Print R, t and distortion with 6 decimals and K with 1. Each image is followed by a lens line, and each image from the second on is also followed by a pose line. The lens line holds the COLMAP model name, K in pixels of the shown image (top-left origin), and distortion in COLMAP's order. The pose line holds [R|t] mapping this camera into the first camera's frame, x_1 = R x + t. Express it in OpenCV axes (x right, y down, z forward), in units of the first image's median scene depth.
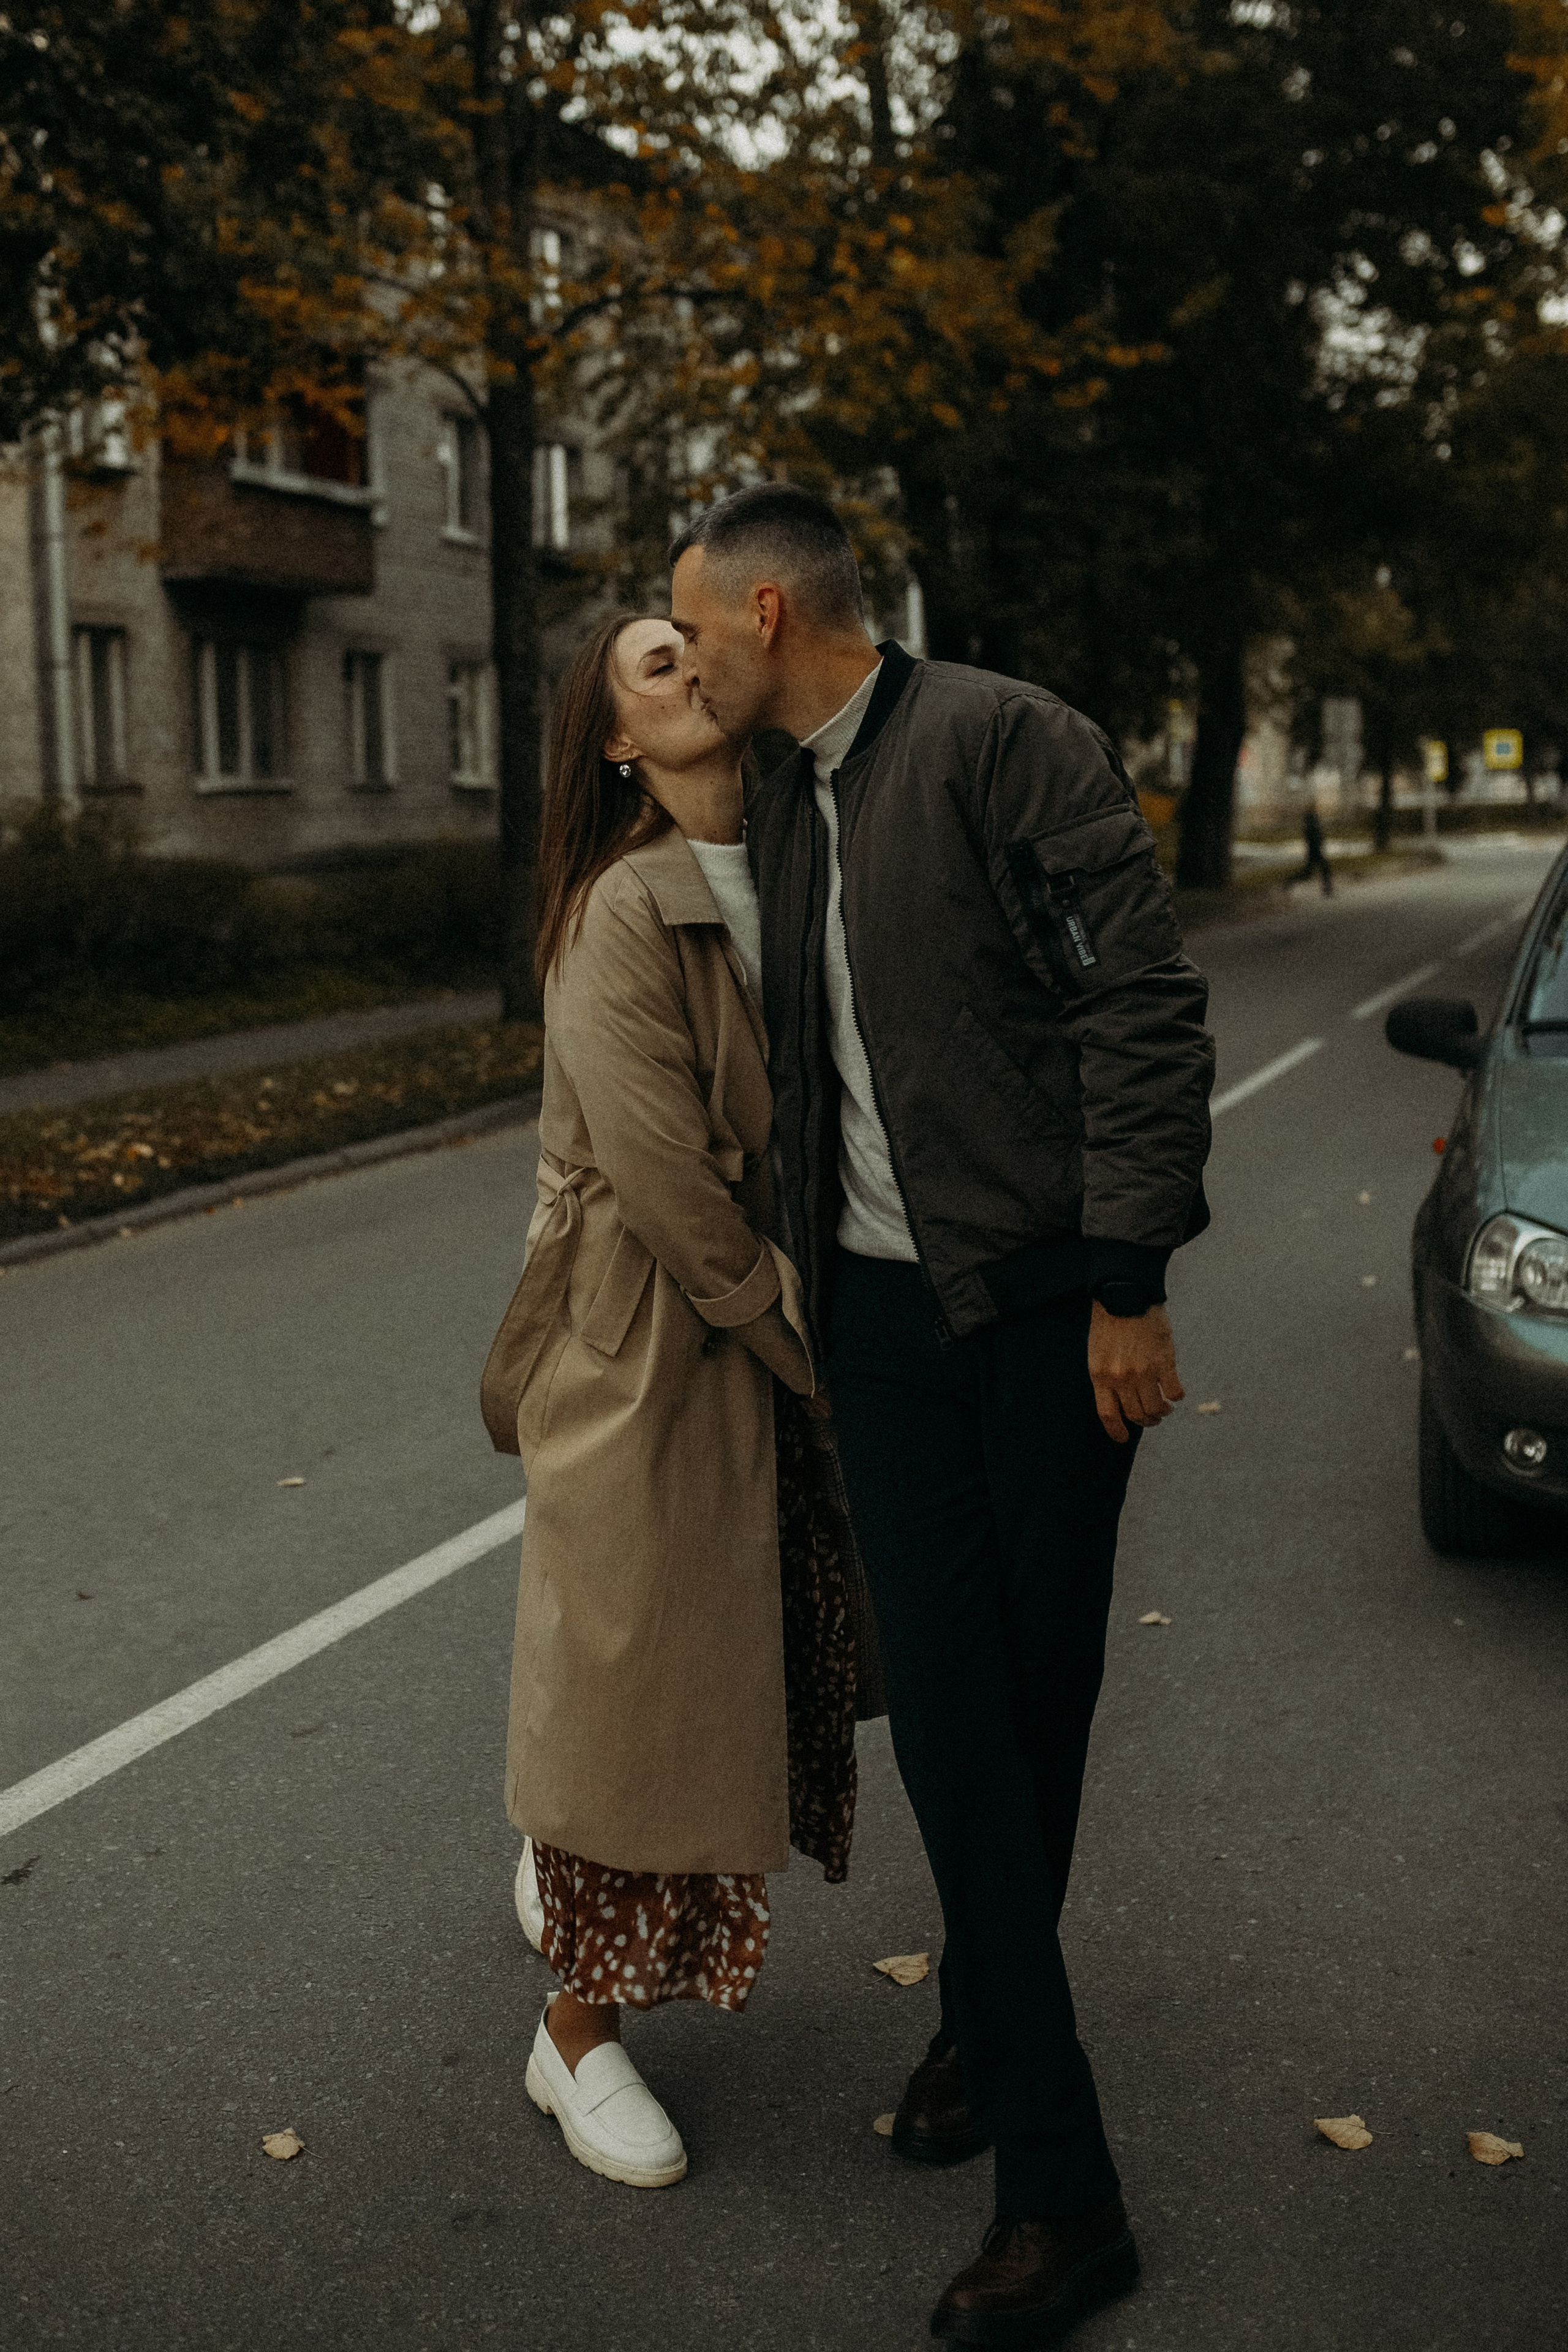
lens RADIAL K [[2447.7, 0, 746.6], [0, 2447.7, 991.1], [0, 0, 1]] dist [-0.006015, 0.009485]
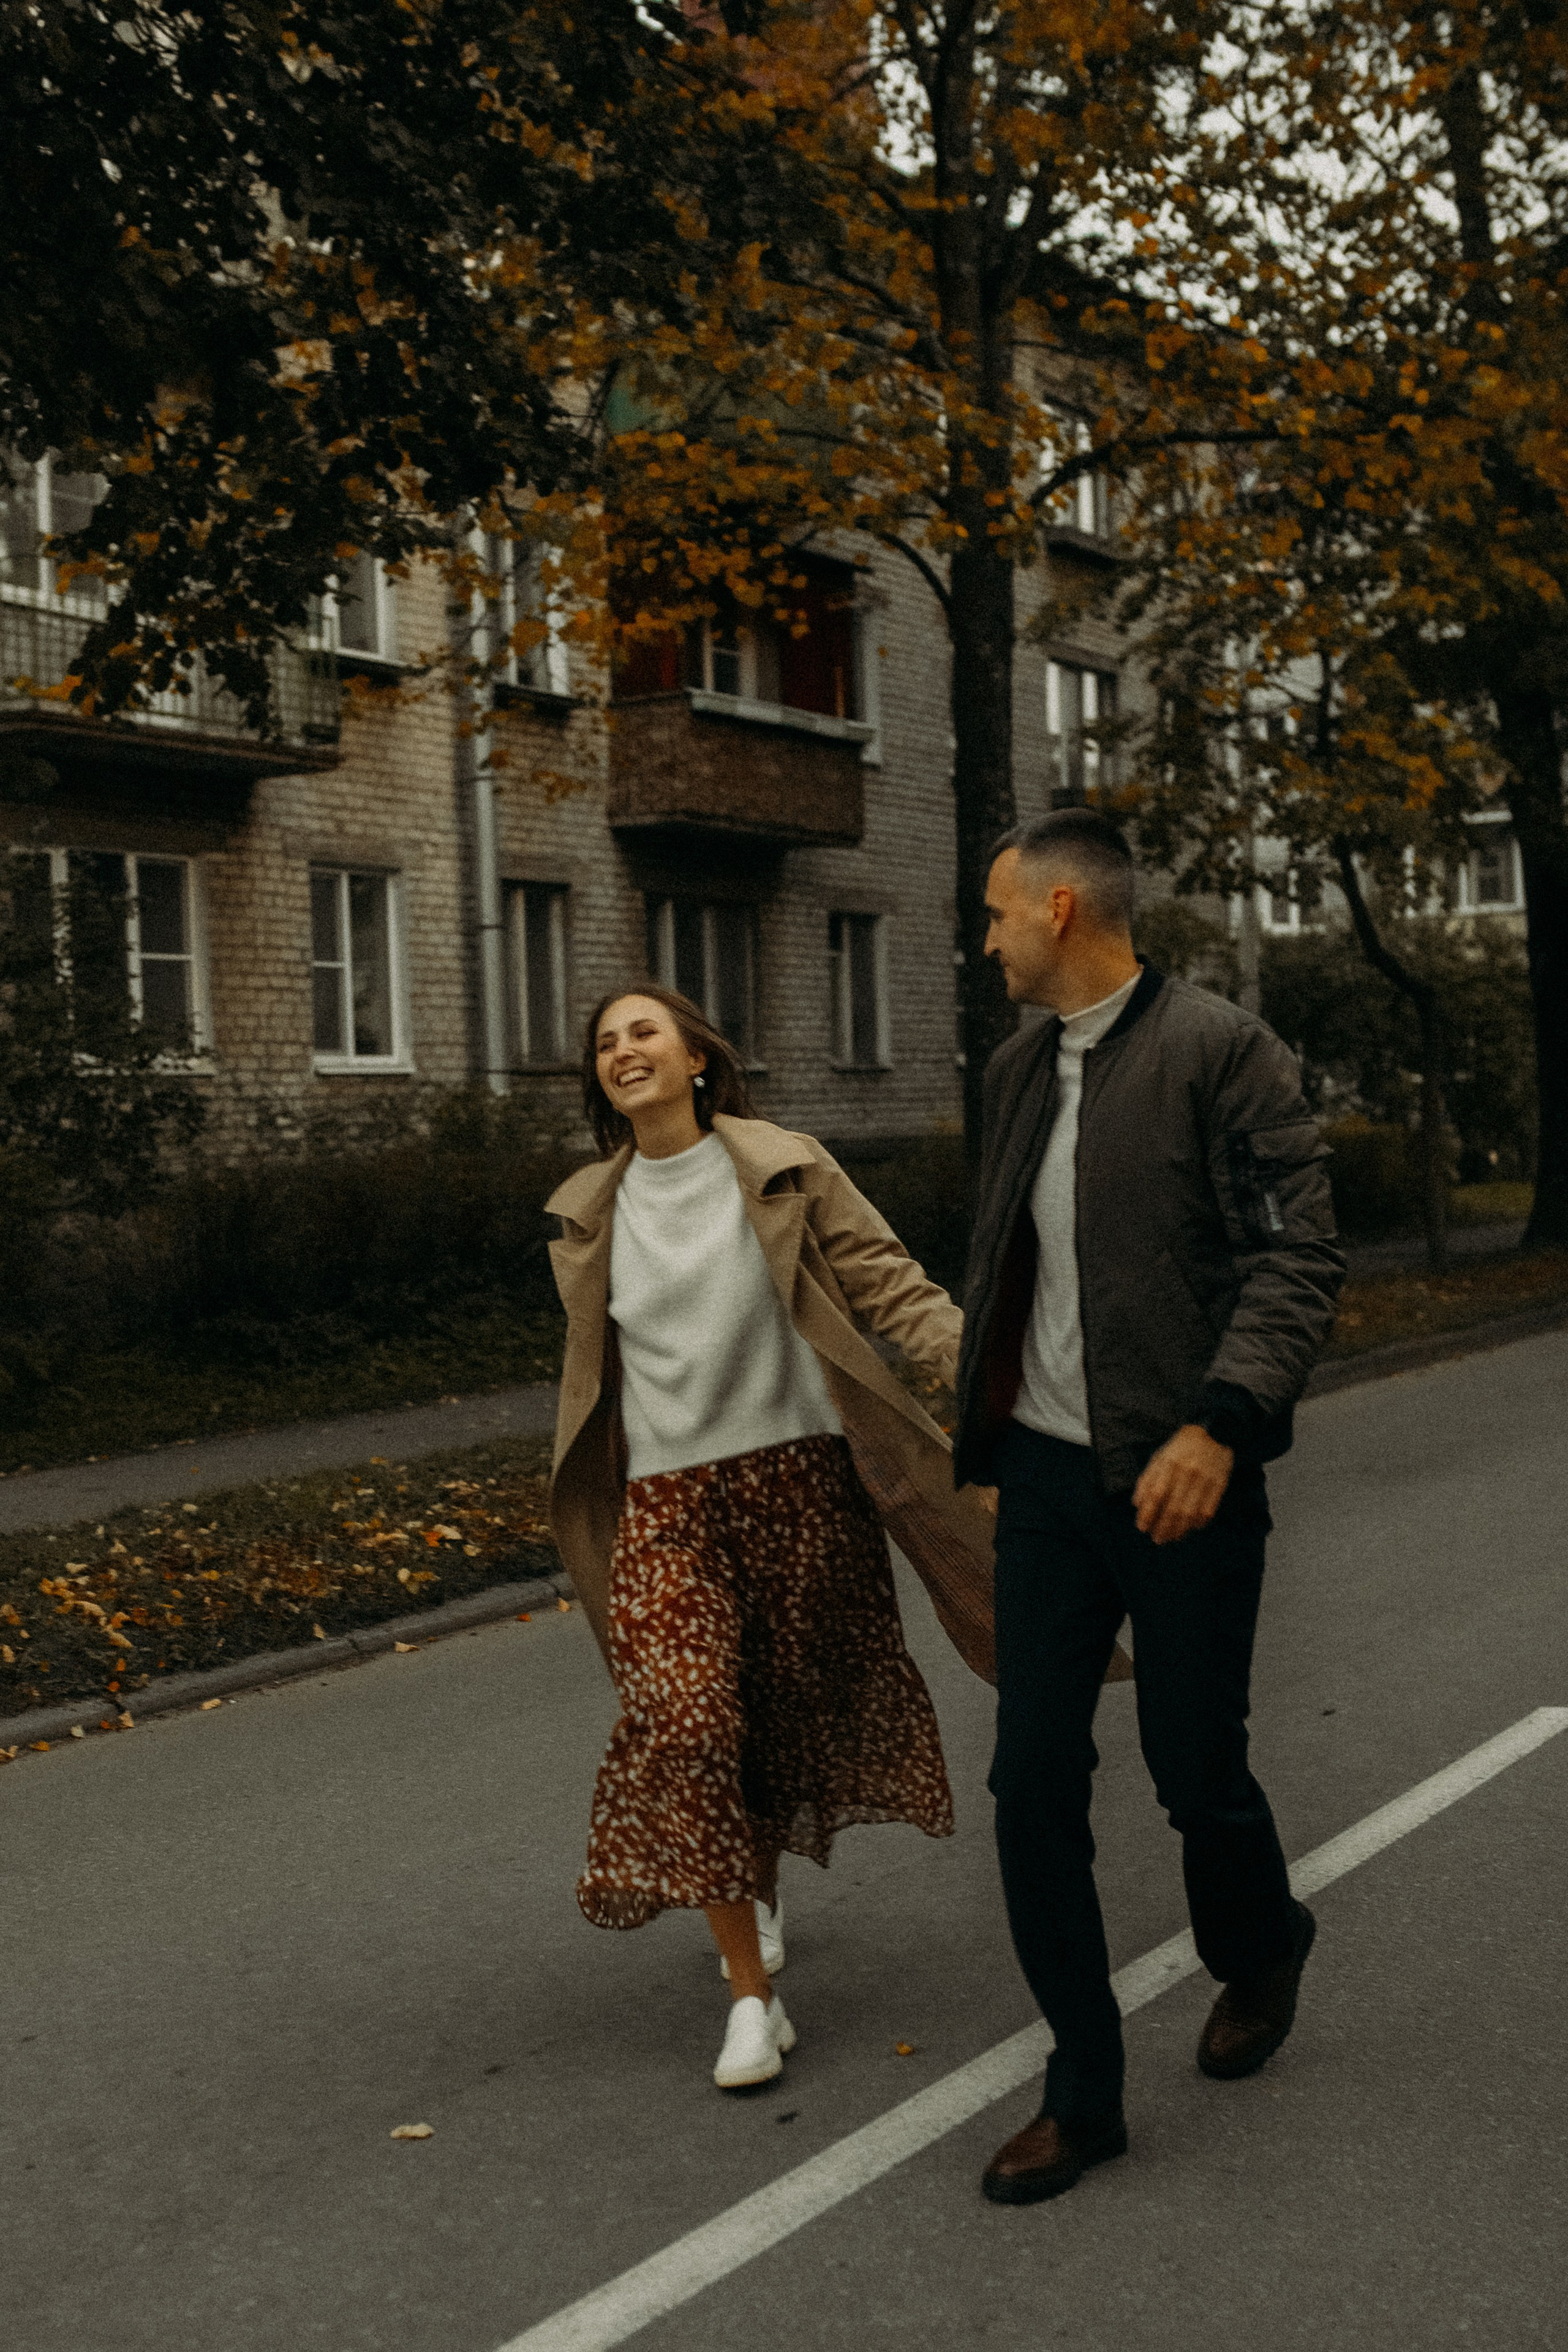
lens RADIAL K [[2724.6, 0, 856.3], [0, 2724.6, 1345.1], [0, 0, 1]] dist [-0.002974, 0.013103]
pose [[0.985468, 0.016529, -0.169053, 0.011483], [-0.013764, 0.999752, 0.017514, -0.005070], [0.169300, -0.014933, 0.985451, 0.075252]]
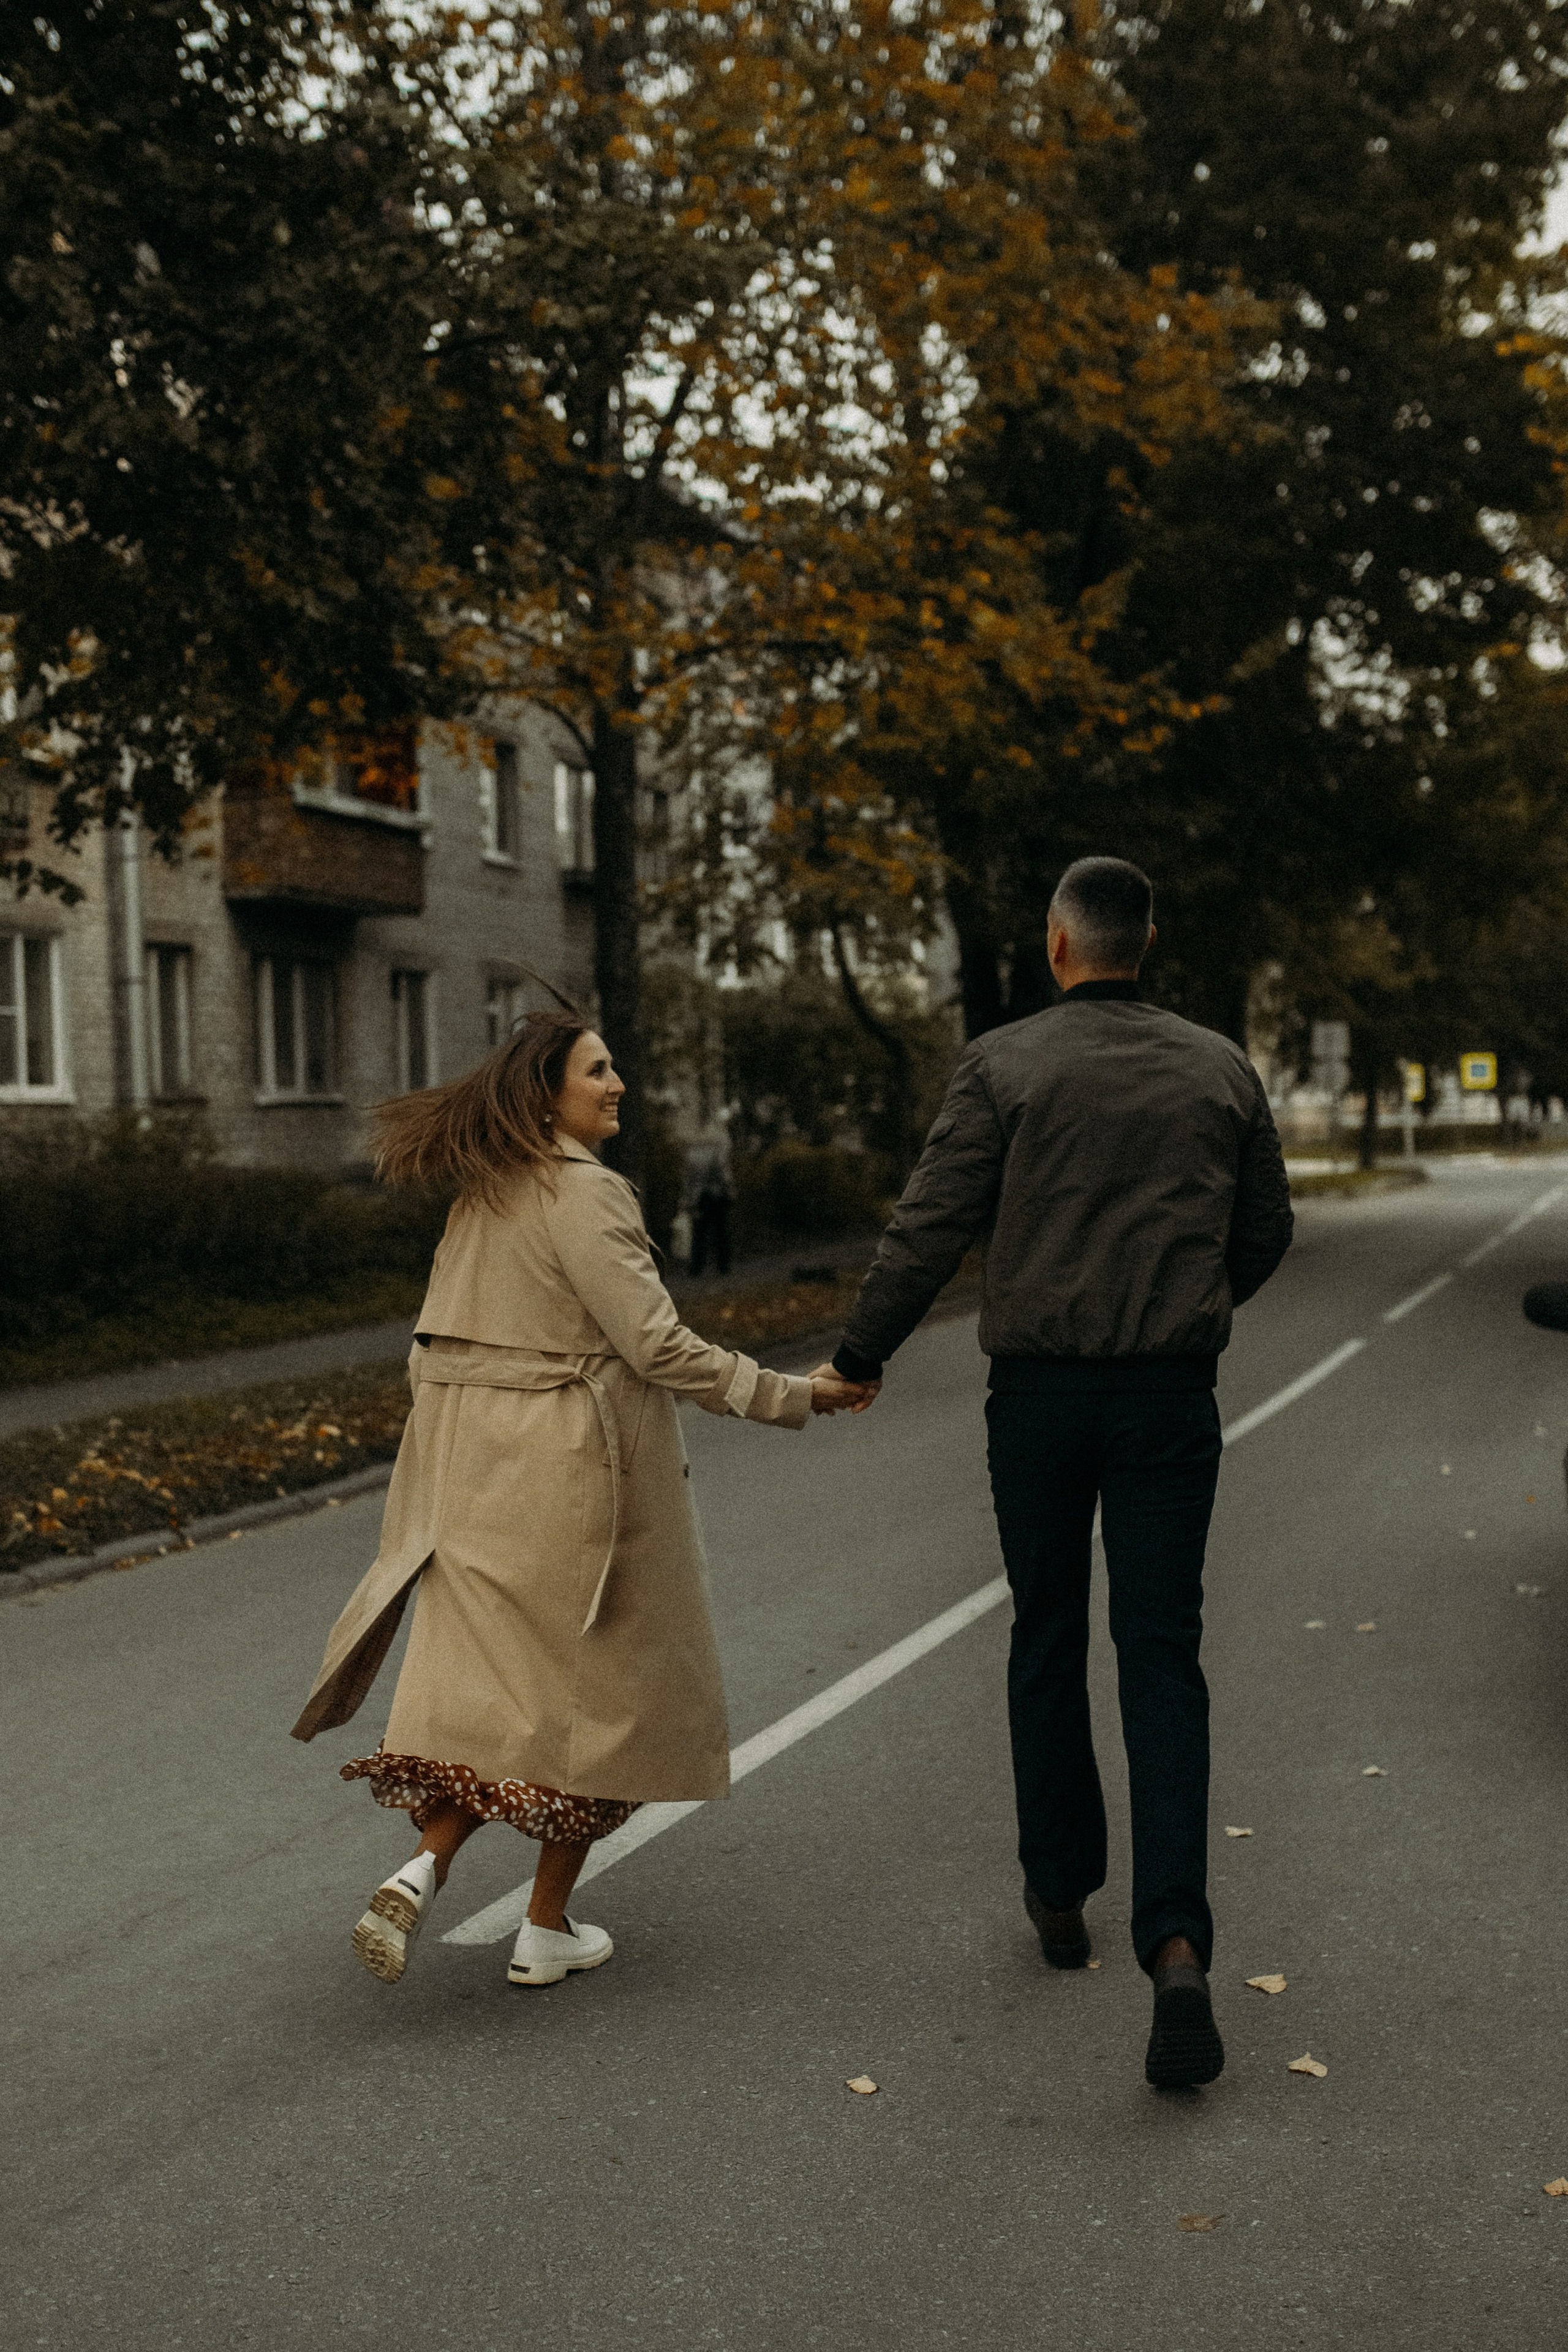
lens RADIAL K [[2438.8, 0, 836.3], [0, 2438.8, 1291.8], [0, 0, 1]] dist [0.002476, -0.004009]
pose [[0.998911, 0.002398, 0.046585, -0.031825], [-0.002097, 0.999977, -0.006515, 0.004223], [-0.046600, 0.006410, 0.998893, -0.043580]]
